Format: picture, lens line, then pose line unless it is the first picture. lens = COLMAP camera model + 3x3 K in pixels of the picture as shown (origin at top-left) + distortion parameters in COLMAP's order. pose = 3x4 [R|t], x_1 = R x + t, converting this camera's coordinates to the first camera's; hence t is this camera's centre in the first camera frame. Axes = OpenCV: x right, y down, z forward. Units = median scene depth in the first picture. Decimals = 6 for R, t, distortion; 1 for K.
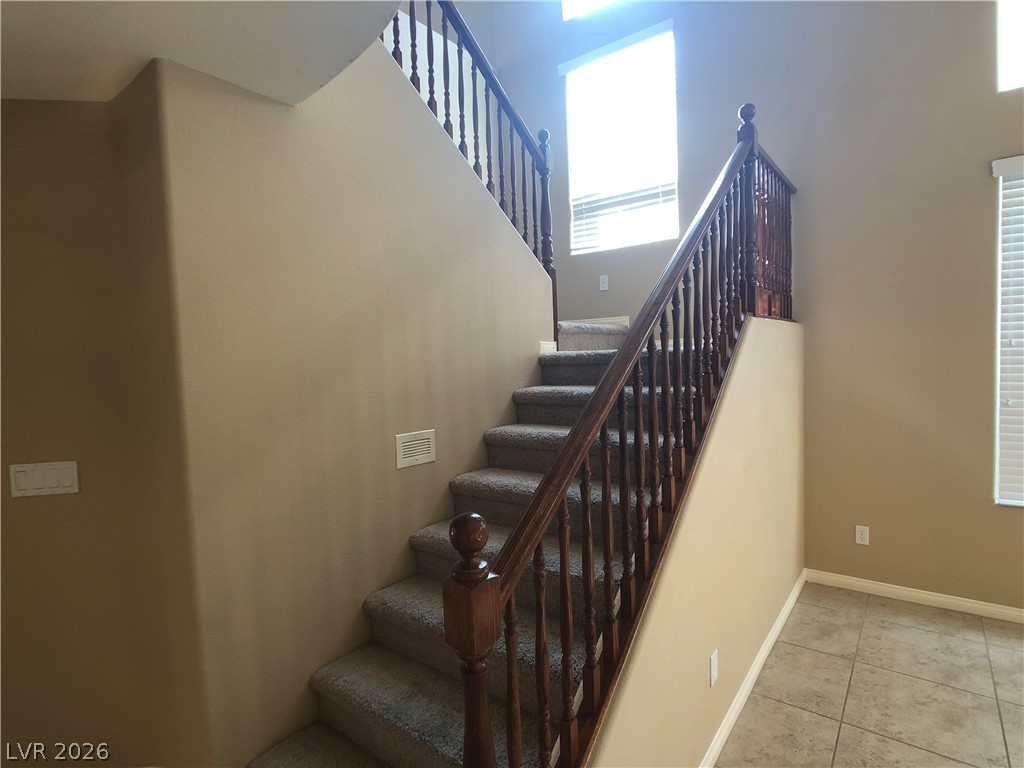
lens RADIAL K [[541.4, 0, 516.0], [0, 541.4, 384.1], [0, 0, 1]] dist [-0.024981, 0.013221]
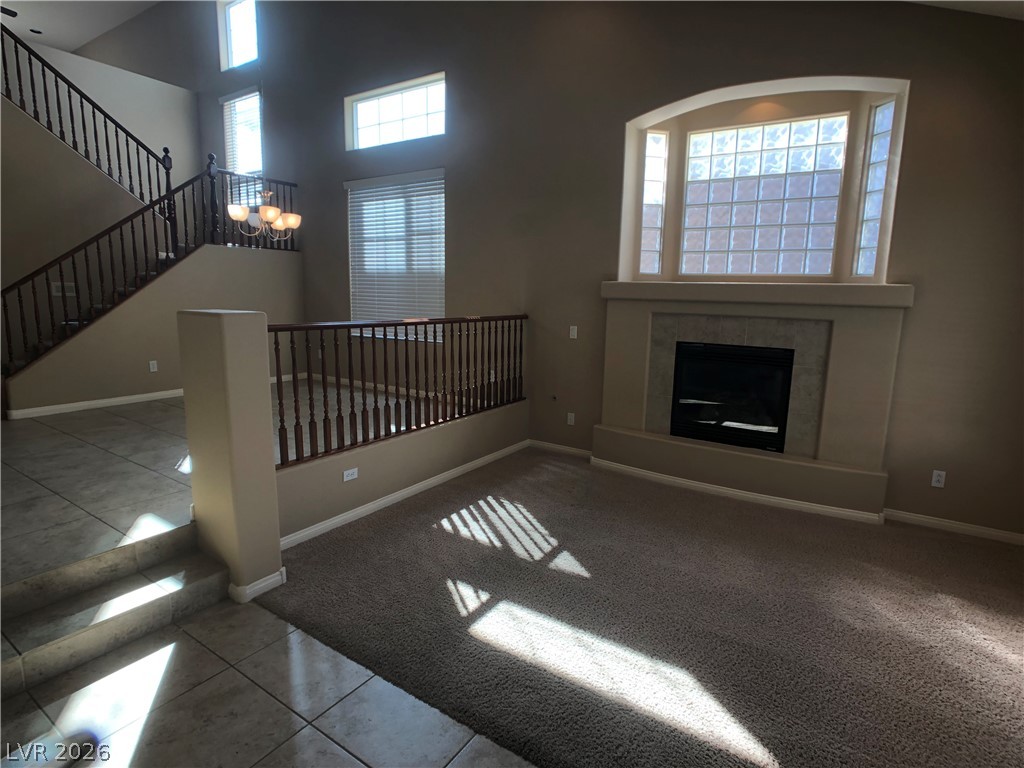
lens RADIAL K [[541.4, 0, 515.4], [0, 541.4, 380.6], [0, 0, 1]] dist [-0.024981, 0.013221]
pose [[0.995254, 0.052333, 0.082037, 1.291513], [-0.060247, 0.993443, 0.097169, 0.136460], [-0.076414, -0.101651, 0.991881, -1.243569]]
